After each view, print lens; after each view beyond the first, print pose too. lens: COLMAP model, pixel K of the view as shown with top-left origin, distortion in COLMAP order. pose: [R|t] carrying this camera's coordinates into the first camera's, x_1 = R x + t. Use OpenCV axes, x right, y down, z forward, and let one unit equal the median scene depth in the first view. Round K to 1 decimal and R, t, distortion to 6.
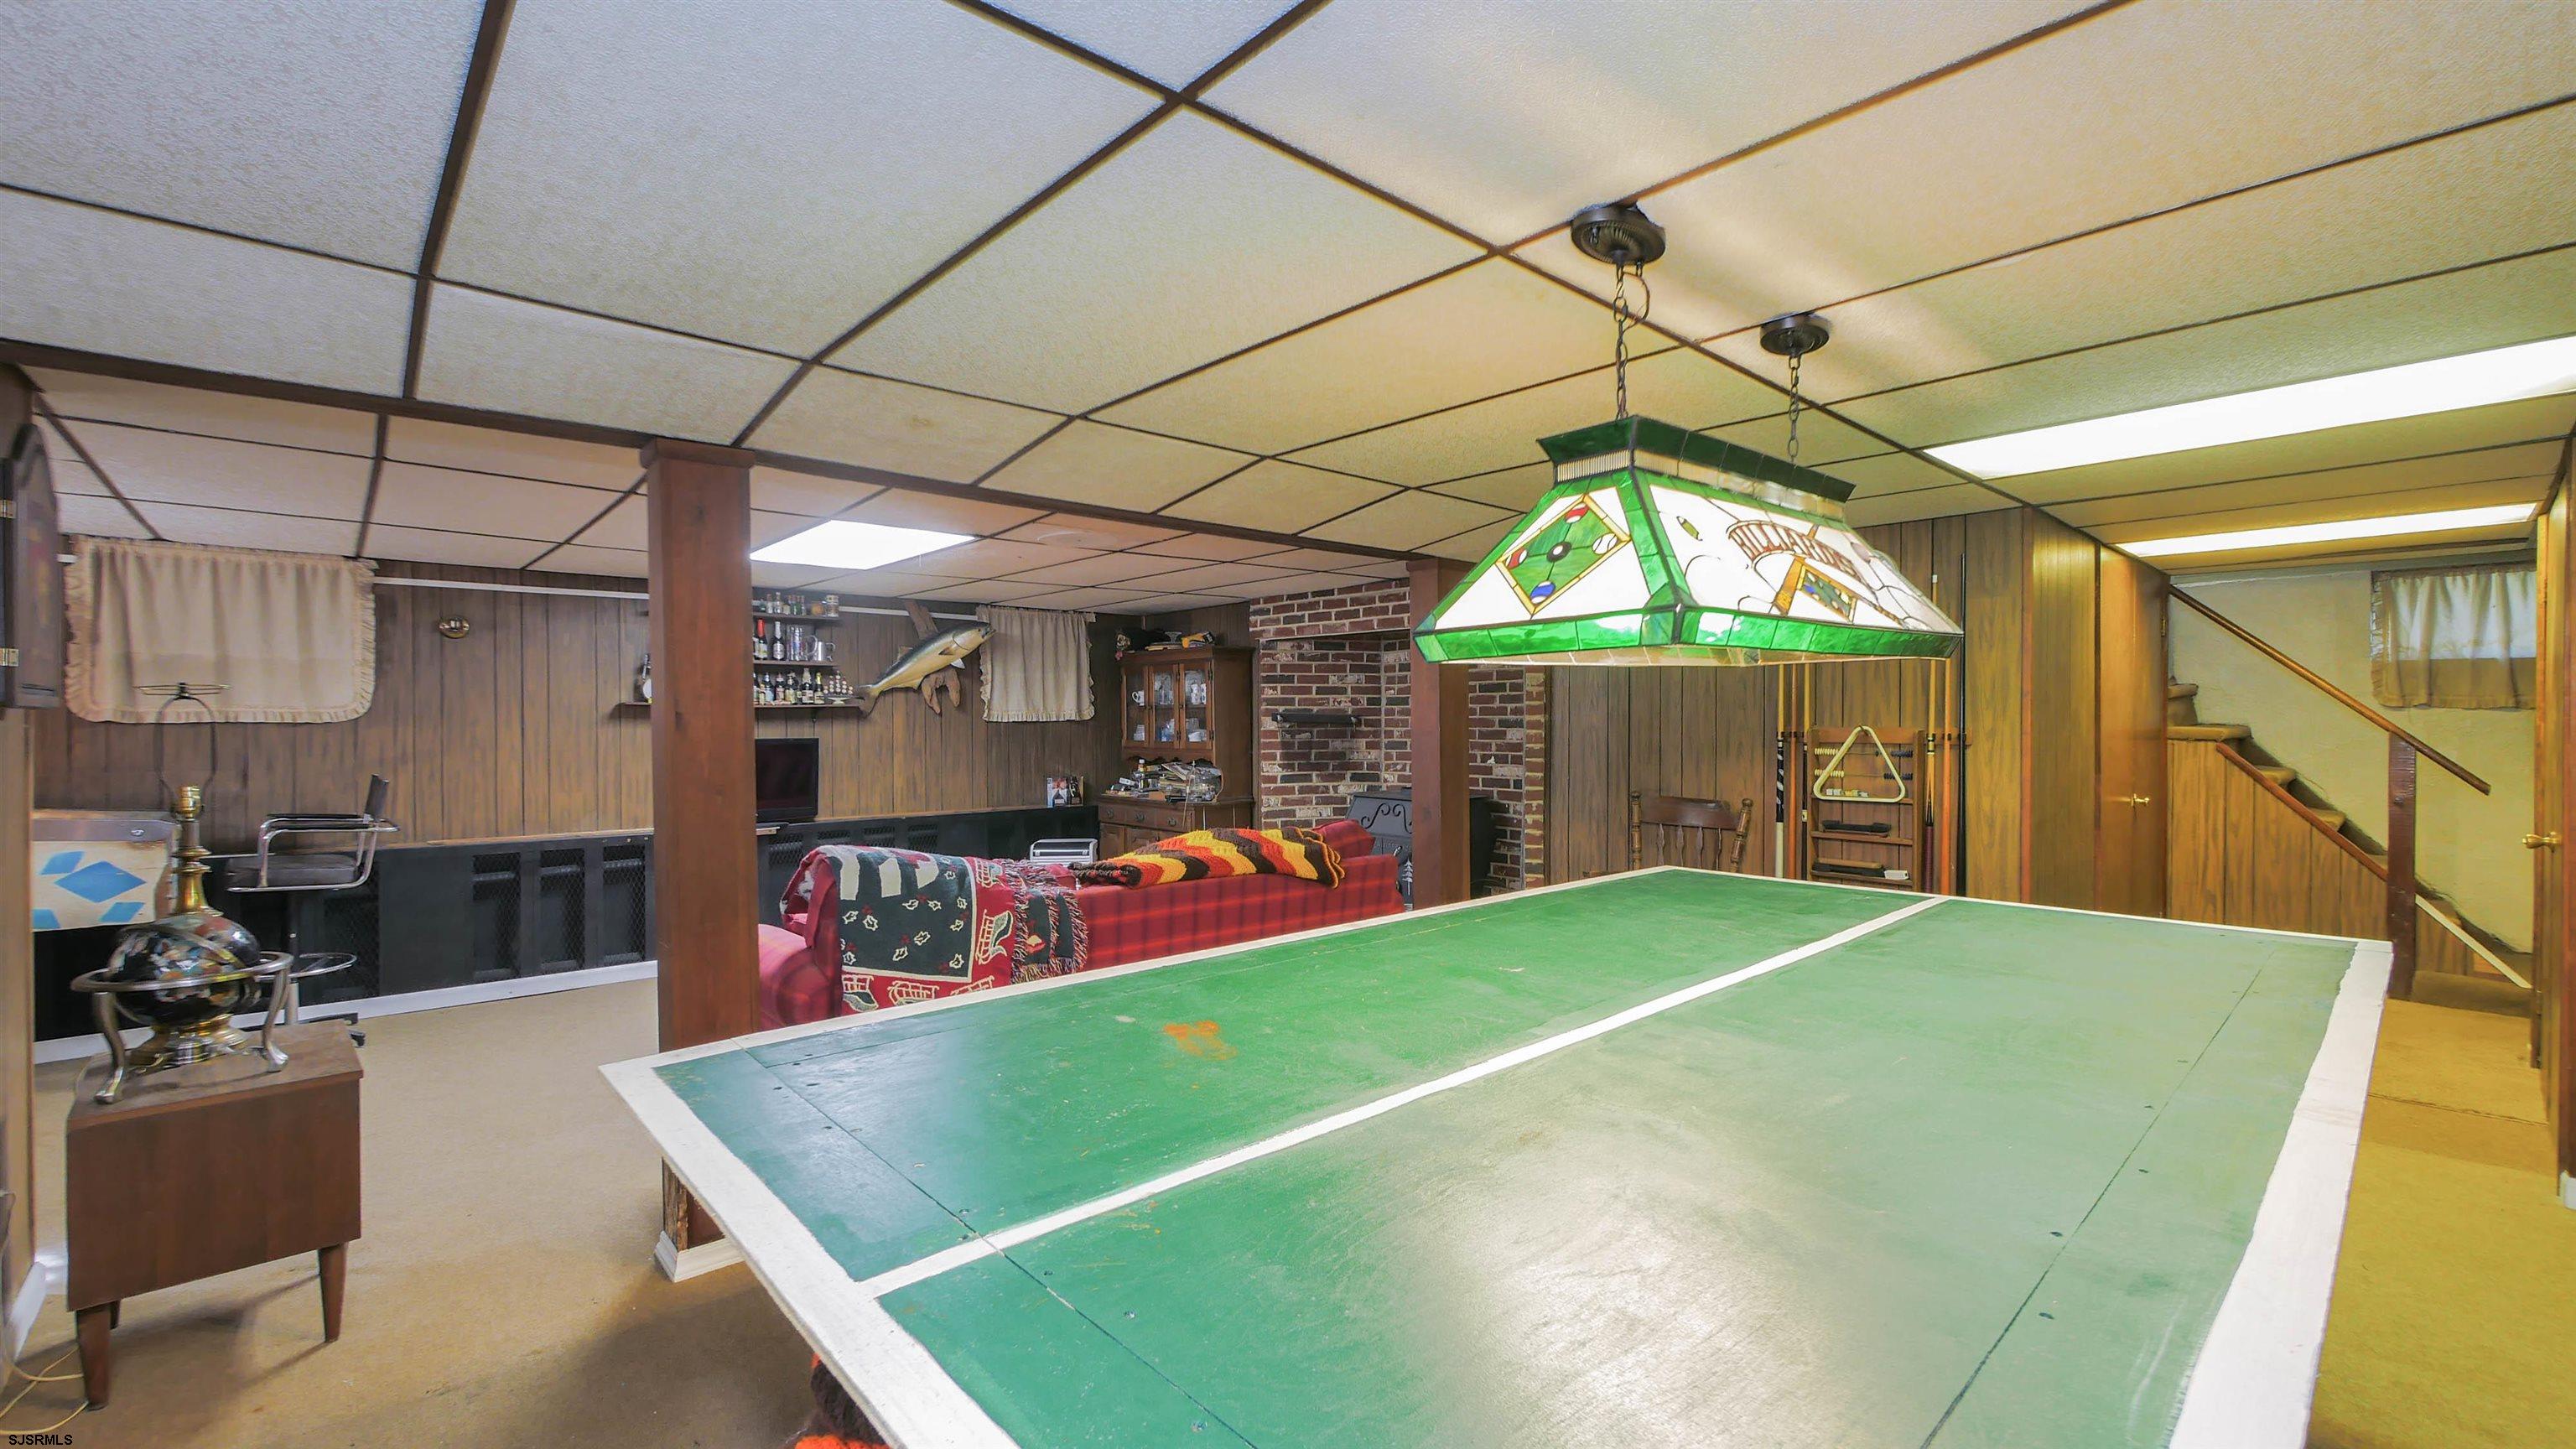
lens RADIAL K [[1060.7, 0, 1290.1], [0, 1060.7, 727.4], [0, 0, 1]] dist [-0.006797, 0.000006]
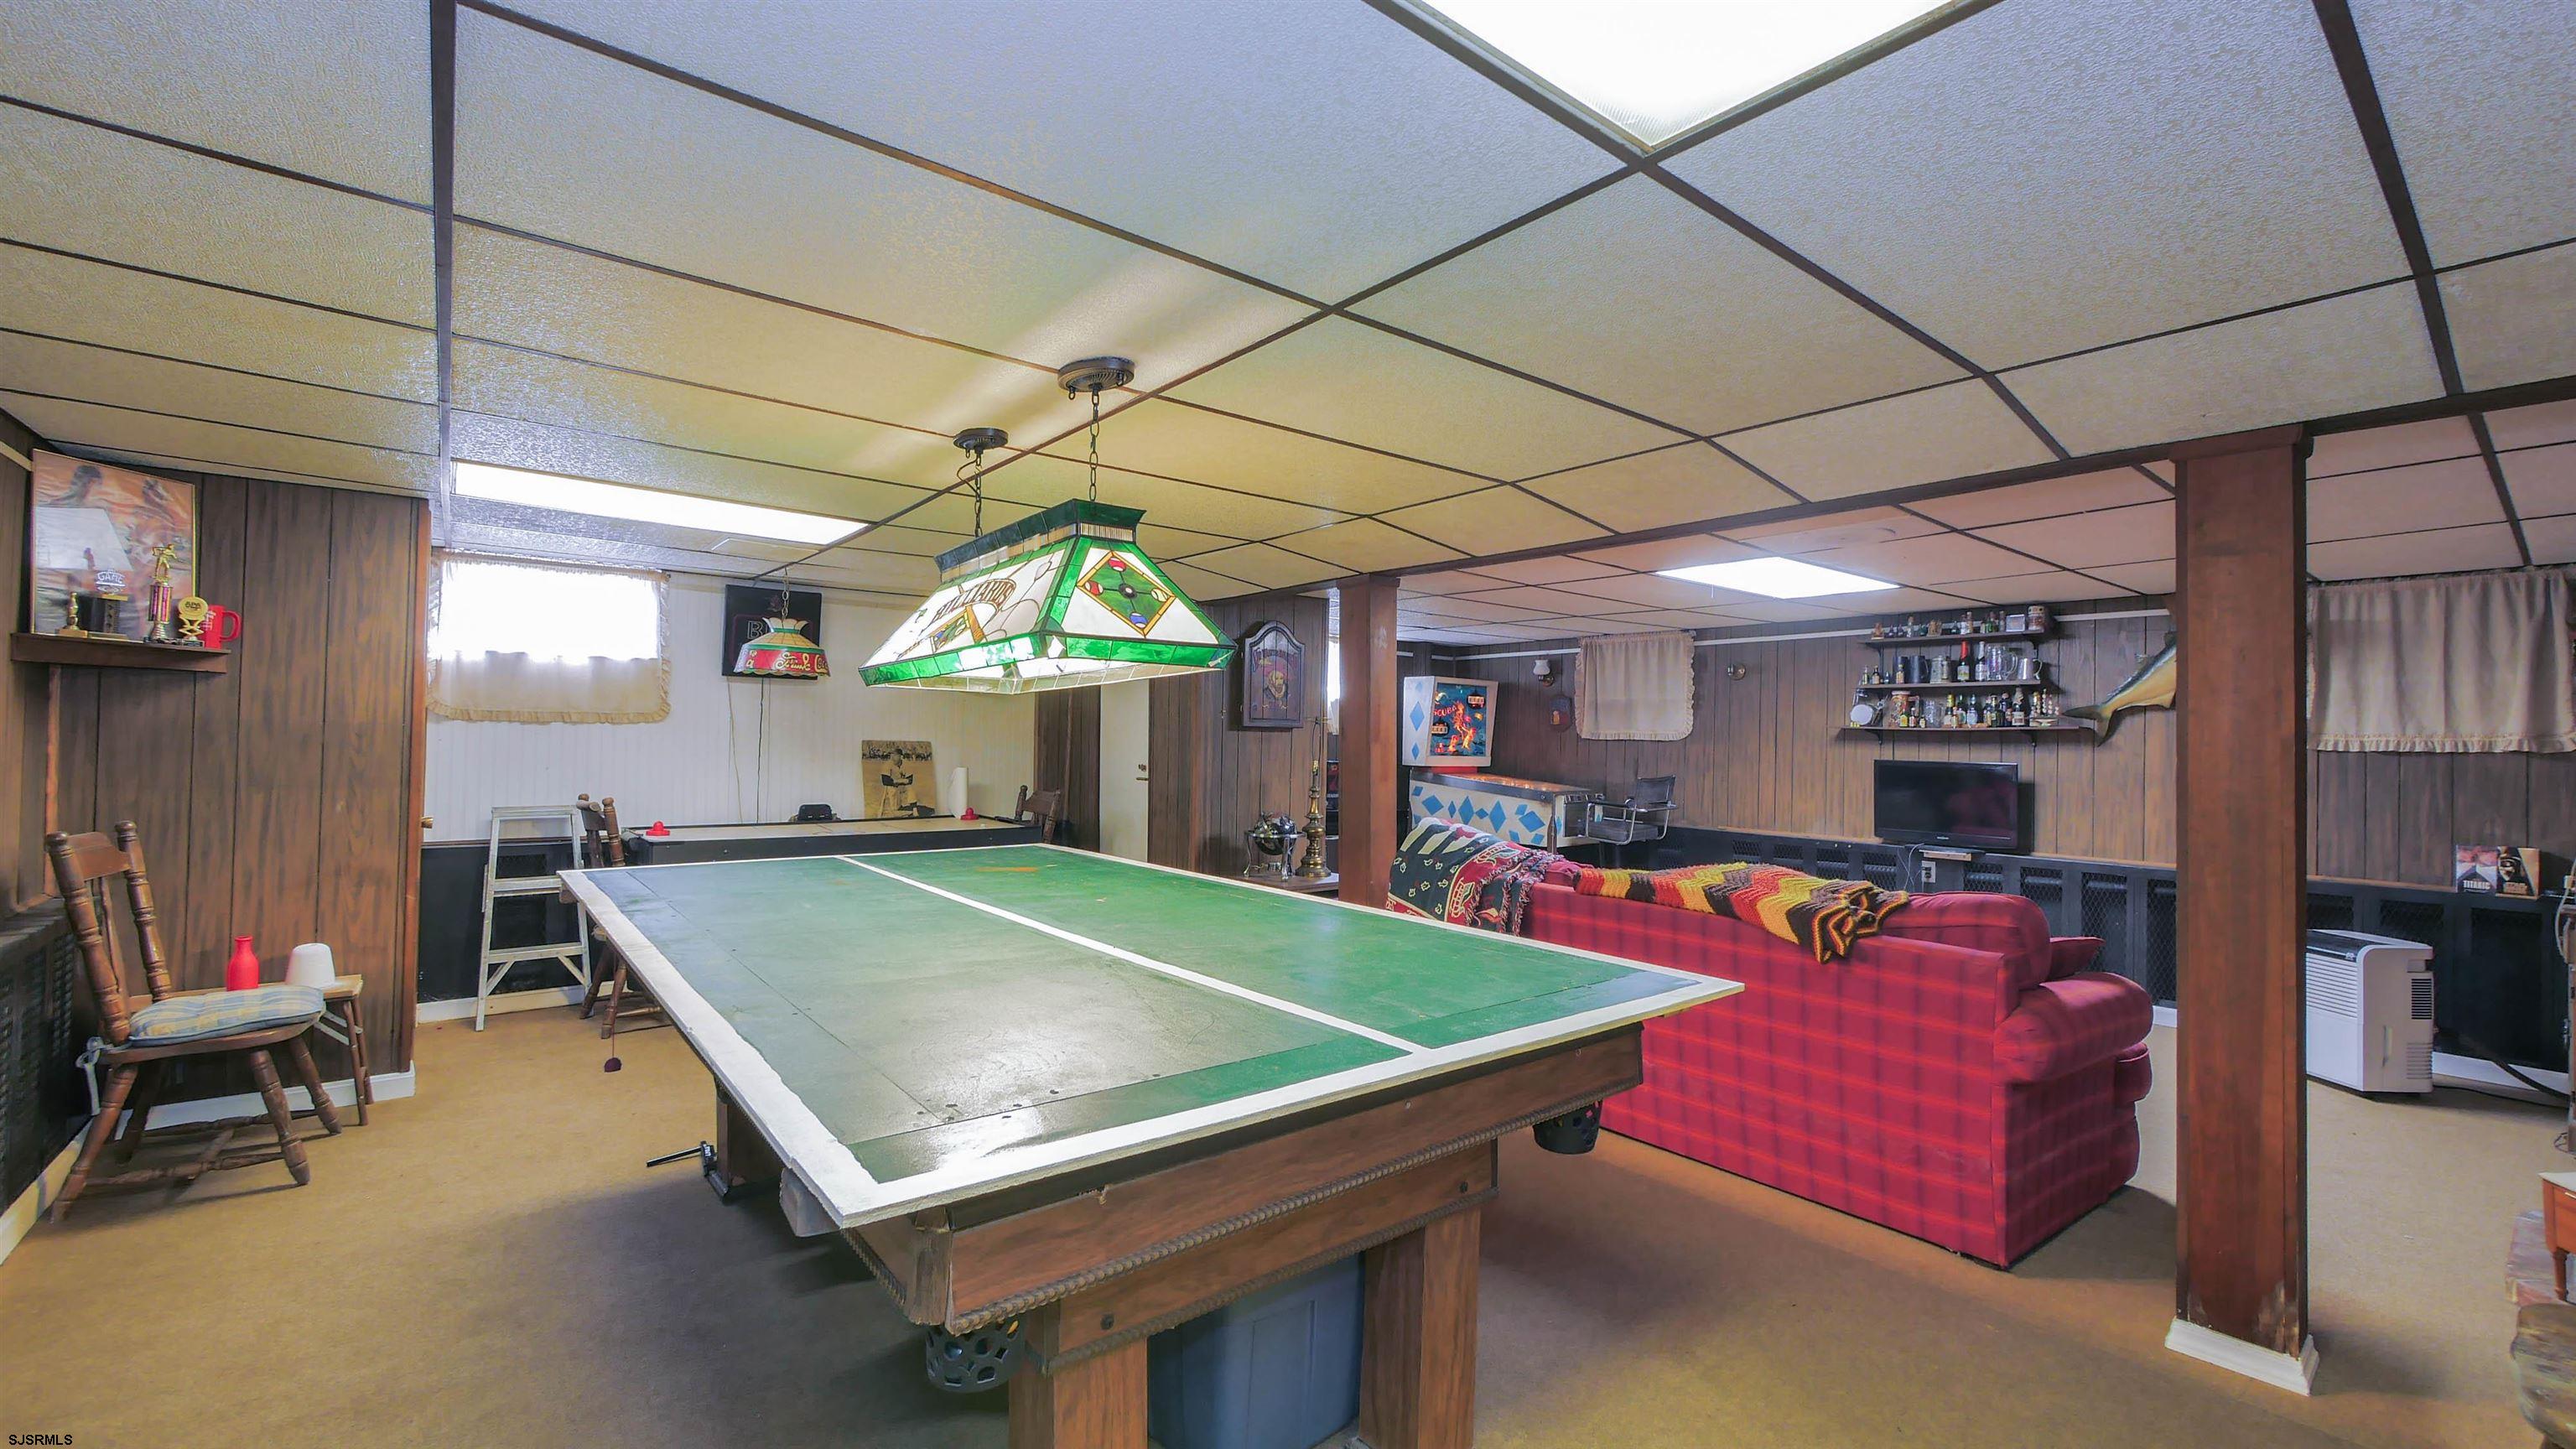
lens RADIAL K [[1060.7, 0, 1286.3], [0, 1060.7, 719.6], [0, 0, 1]] dist [-0.006797, 0.000006]
pose [[-0.064764, -0.015288, -0.997783, 0.572603], [-0.022360, 0.999654, -0.013865, -0.001016], [0.997650, 0.021413, -0.065084, 0.470337]]
